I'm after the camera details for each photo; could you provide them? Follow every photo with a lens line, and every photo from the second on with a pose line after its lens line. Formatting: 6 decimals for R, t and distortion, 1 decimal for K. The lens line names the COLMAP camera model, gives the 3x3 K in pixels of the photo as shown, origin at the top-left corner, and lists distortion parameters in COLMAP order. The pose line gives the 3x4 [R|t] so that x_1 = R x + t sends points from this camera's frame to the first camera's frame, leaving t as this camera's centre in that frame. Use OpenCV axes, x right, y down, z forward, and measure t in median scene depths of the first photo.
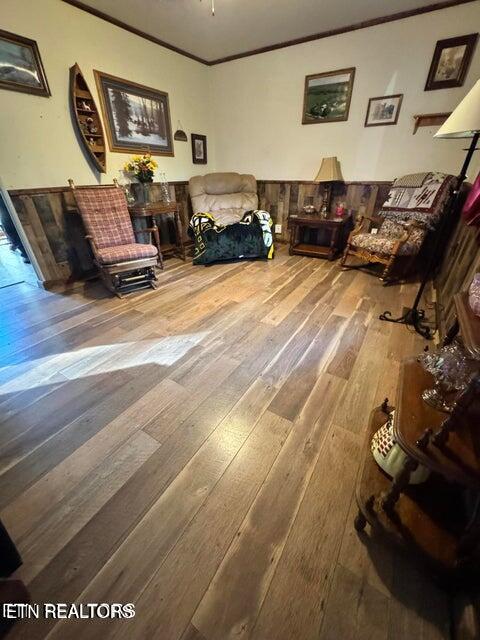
lens RADIAL K [[258.3, 0, 240.1], [0, 258.3, 319.8], [0, 0, 1]] dist [0.000761, -0.000651]
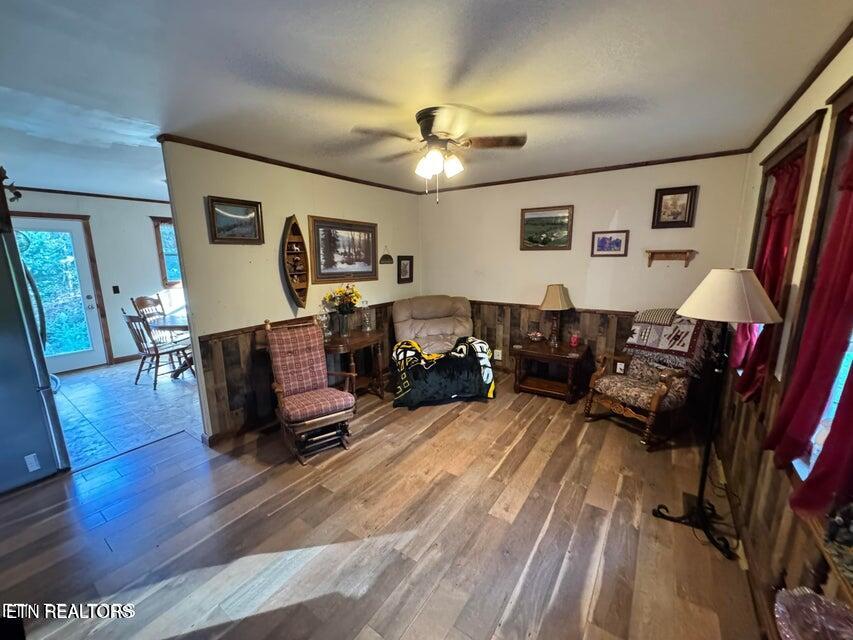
lens RADIAL K [[344.3, 0, 426.5], [0, 344.3, 320.1], [0, 0, 1]] dist [0.000761, -0.000651]
pose [[0.999036, 0.006825, -0.043369, -0.047802], [-0.020964, 0.942107, -0.334656, -0.143428], [0.038575, 0.335243, 0.941342, -0.097630]]
